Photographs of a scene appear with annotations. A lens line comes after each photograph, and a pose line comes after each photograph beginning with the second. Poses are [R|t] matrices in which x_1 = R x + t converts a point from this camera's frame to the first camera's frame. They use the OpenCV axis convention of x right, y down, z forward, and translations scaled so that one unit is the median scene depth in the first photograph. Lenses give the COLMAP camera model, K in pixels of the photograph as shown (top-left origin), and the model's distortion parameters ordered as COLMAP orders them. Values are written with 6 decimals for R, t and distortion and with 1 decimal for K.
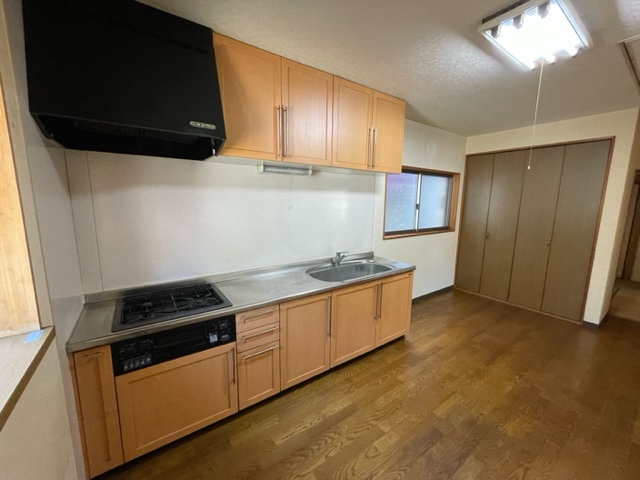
lens RADIAL K [[258.3, 0, 320.1], [0, 258.3, 238.3], [0, 0, 1]] dist [-0.003929, -0.000355]
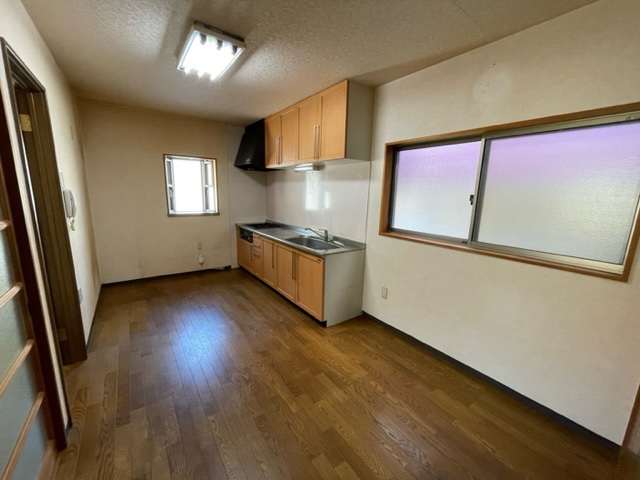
lens RADIAL K [[258.3, 0, 316.5], [0, 258.3, 238.8], [0, 0, 1]] dist [-0.003929, -0.000355]
pose [[0.005918, 0.176406, -0.984300, 1.349943], [-0.178615, 0.968674, 0.172532, -0.114982], [0.983901, 0.174790, 0.037241, 0.962359]]
